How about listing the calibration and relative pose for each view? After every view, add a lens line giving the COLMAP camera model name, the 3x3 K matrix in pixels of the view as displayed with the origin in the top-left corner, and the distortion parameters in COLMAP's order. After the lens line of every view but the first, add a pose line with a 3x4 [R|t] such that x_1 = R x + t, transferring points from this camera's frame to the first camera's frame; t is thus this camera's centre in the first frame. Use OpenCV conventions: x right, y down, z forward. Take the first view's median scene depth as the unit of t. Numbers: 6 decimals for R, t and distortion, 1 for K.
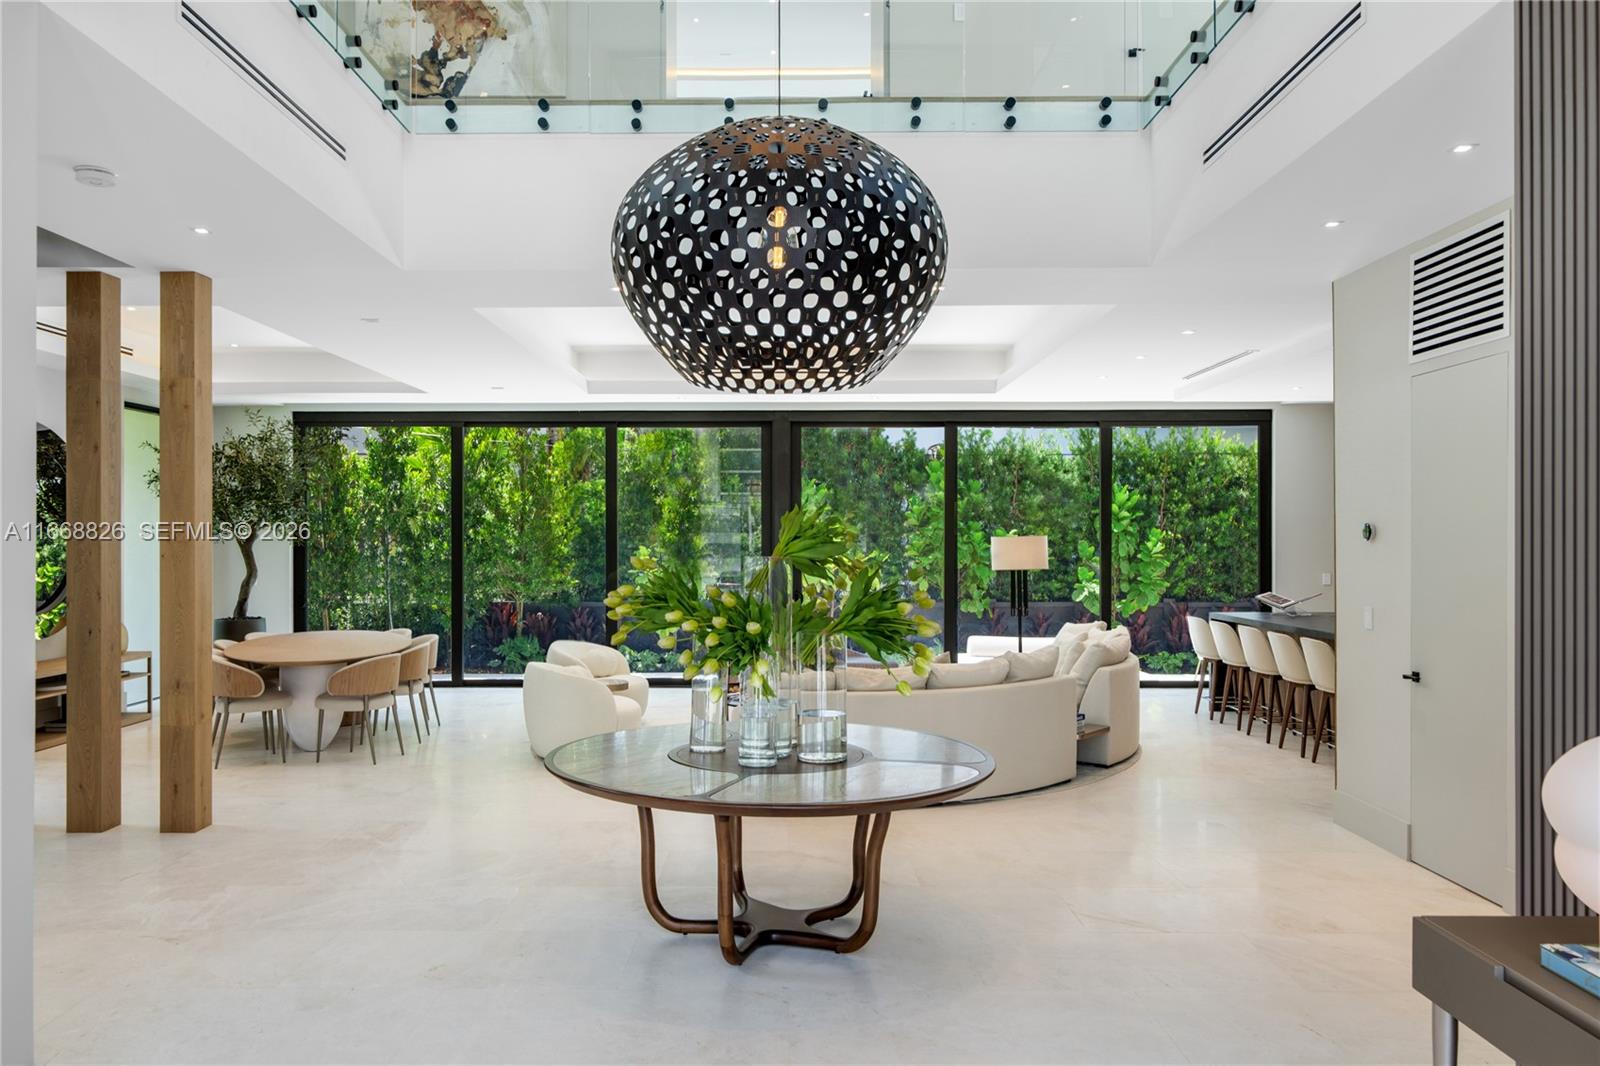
lens RADIAL K [[1149.8, 0, 779.8], [0, 1149.8, 538.1], [0, 0, 1]] dist [0.010397, 0.000727]
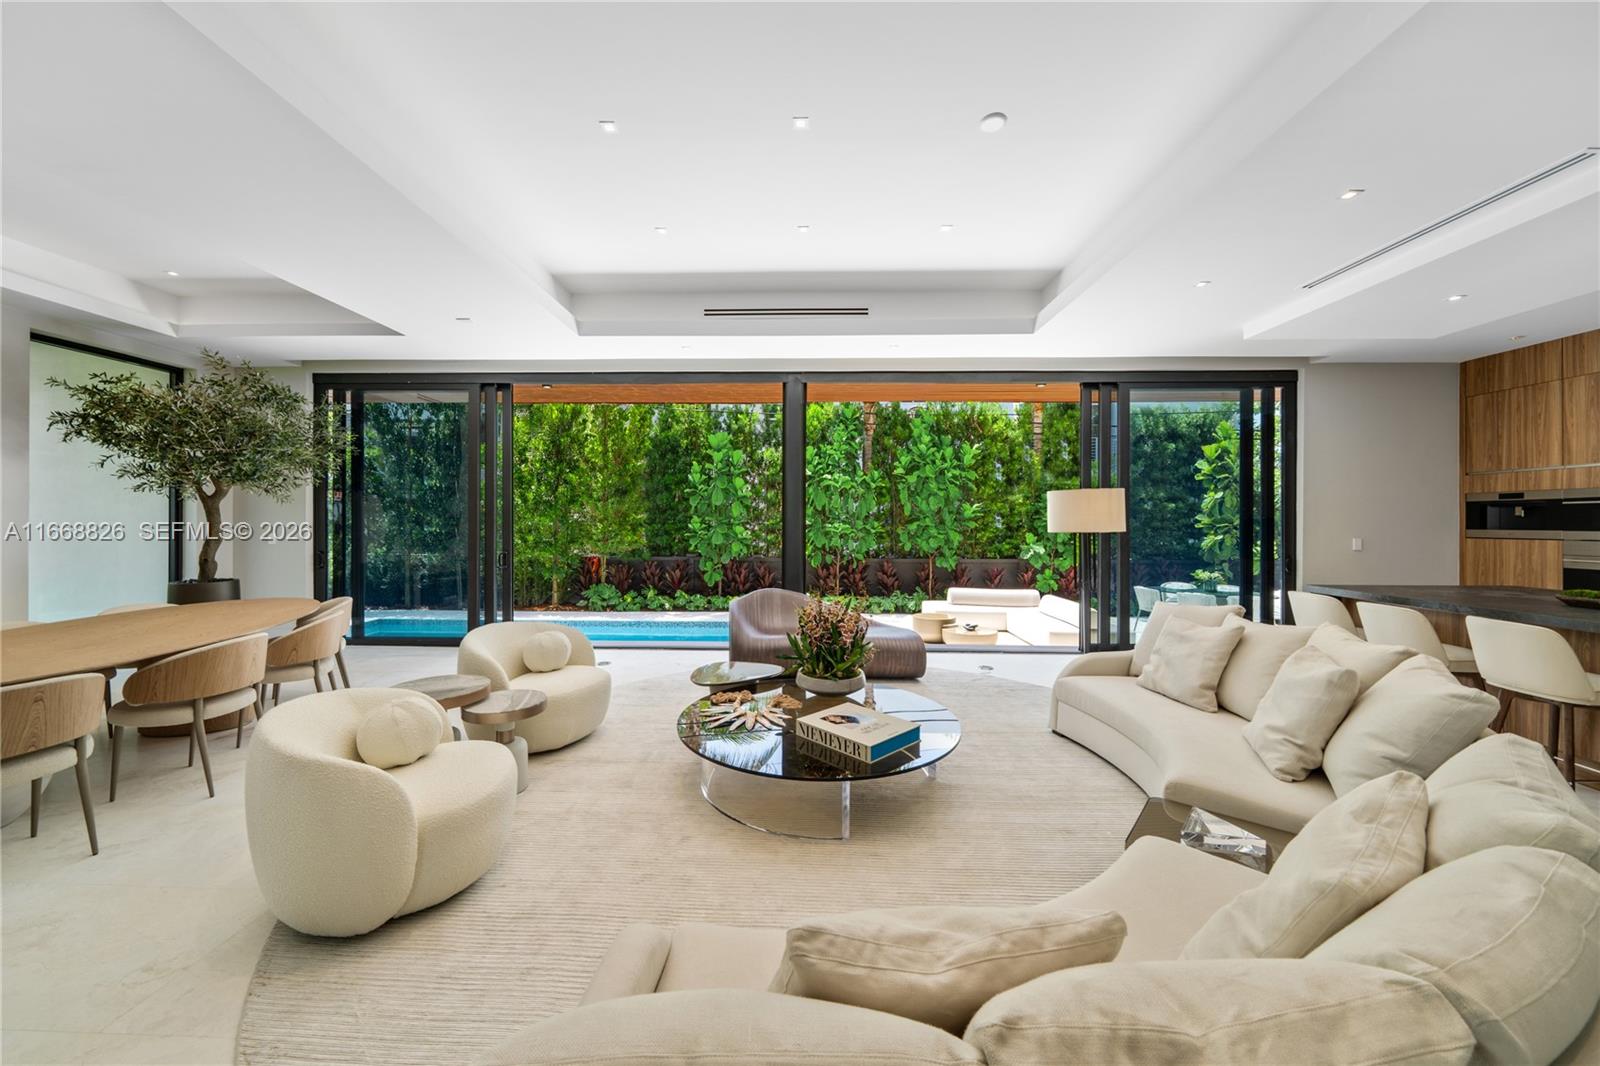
lens RADIAL K [[576.8, 0, 795.9], [0, 576.8, 520.6], [0, 0, 1]] dist [-0.002156, -0.000165]
pose [[0.999867, 0.004478, -0.015707, 0.015902], [-0.004454, 0.999989, 0.001563, 0.025406], [0.015714, -0.001493, 0.999875, 0.754230]]
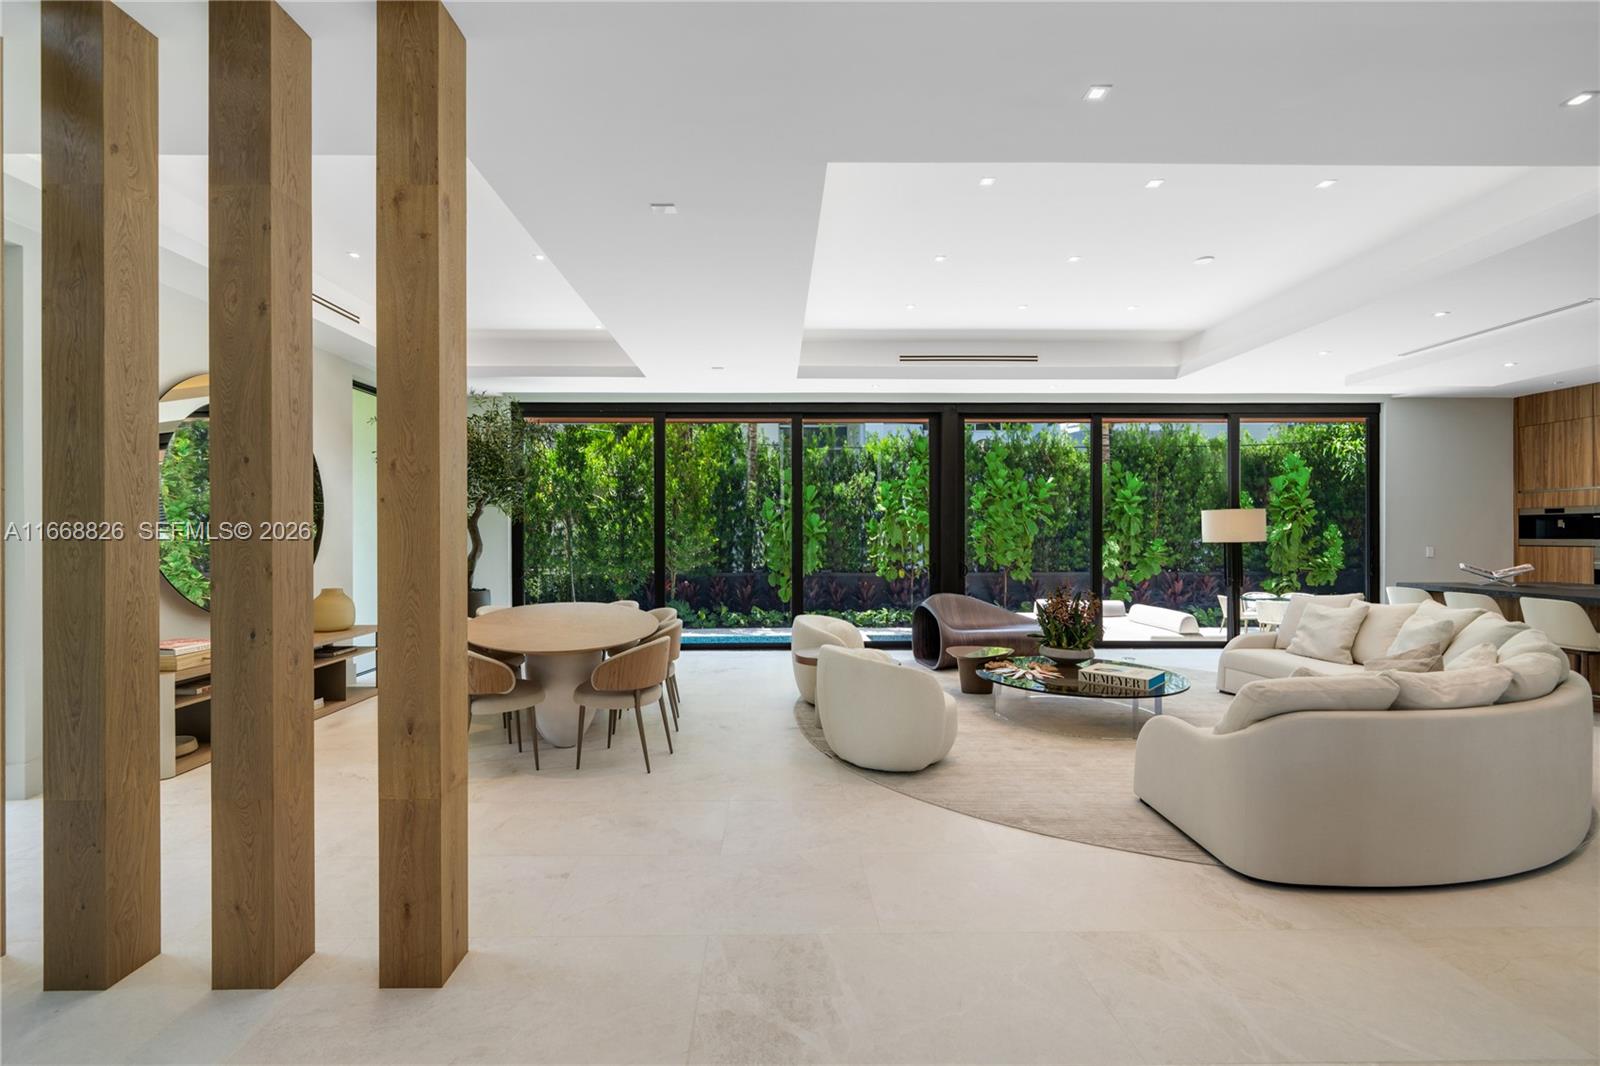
lens RADIAL K [[688.0, 0, 789.6], [0, 688.0, 535.0], [0, 0, 1]] dist [0.000546, 0.000490]
pose [[0.999590, -0.001318, 0.028598, -0.262980], [0.001253, 0.999997, 0.002309, 0.024702], [-0.028601, -0.002272, 0.999588, 0.500550]]
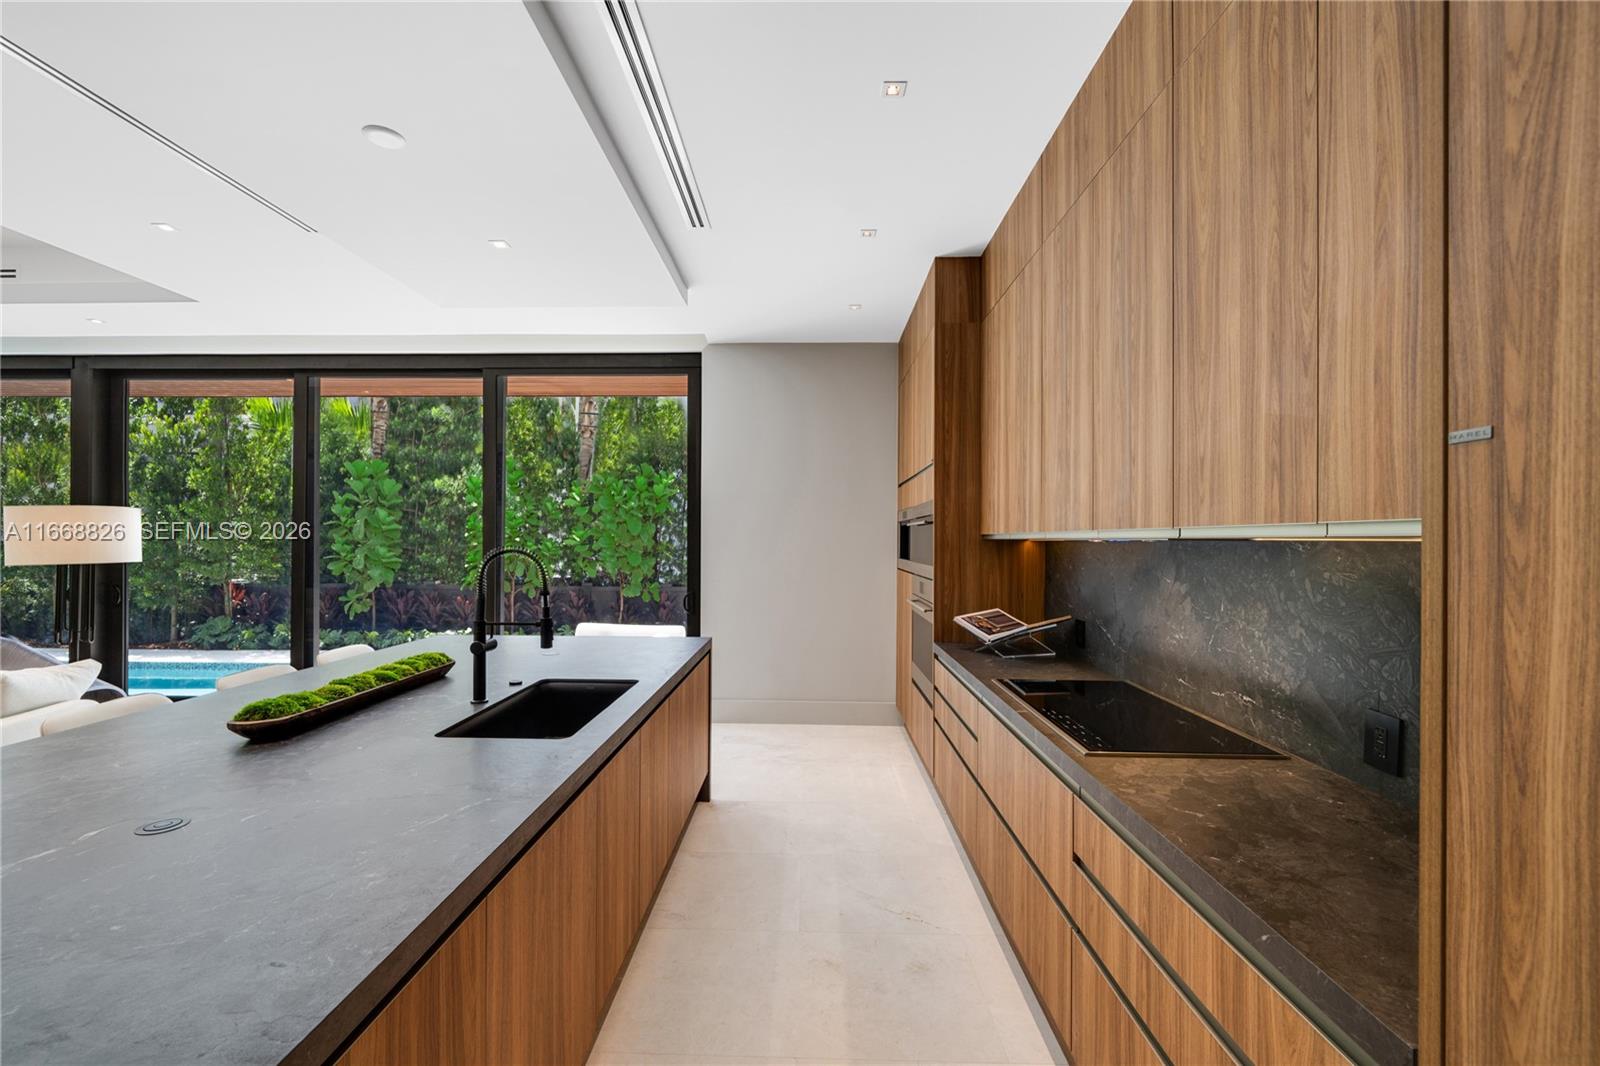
lens RADIAL K [[655.1, 0, 800.0], [0, 655.1, 533.0], [0, 0, 1]] dist [-0.001041, 0.000068]
pose [[0.999923, 0.006947, -0.010249, 0.740346], [-0.006998, 0.999963, -0.004961, 0.014052], [0.010215, 0.005032, 0.999935, 0.848062]]
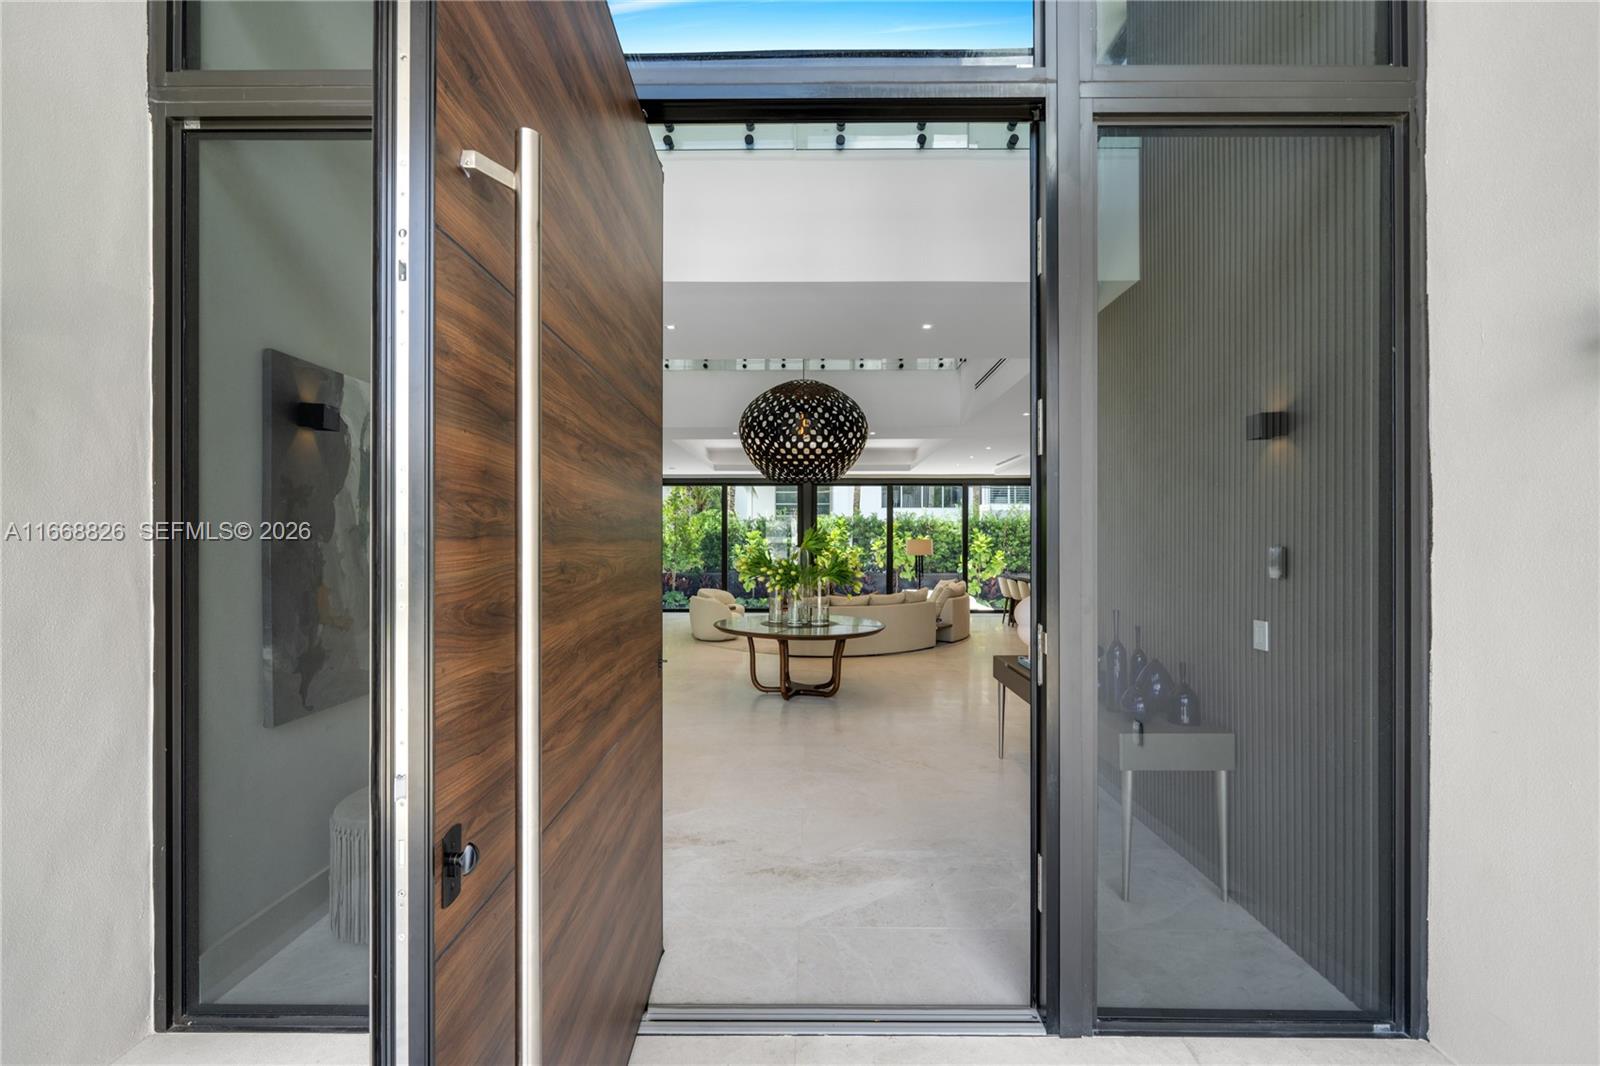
lens RADIAL K [[606.0, 0, 802.7], [0, 606.0, 511.1], [0, 0, 1]] dist [-0.001692, -0.000009]
pose [[0.999968, 0.000479, -0.007937, 0.001646], [-0.000856, 0.998867, -0.047572, -0.000118], [0.007905, 0.047578, 0.998836, -0.071043]]
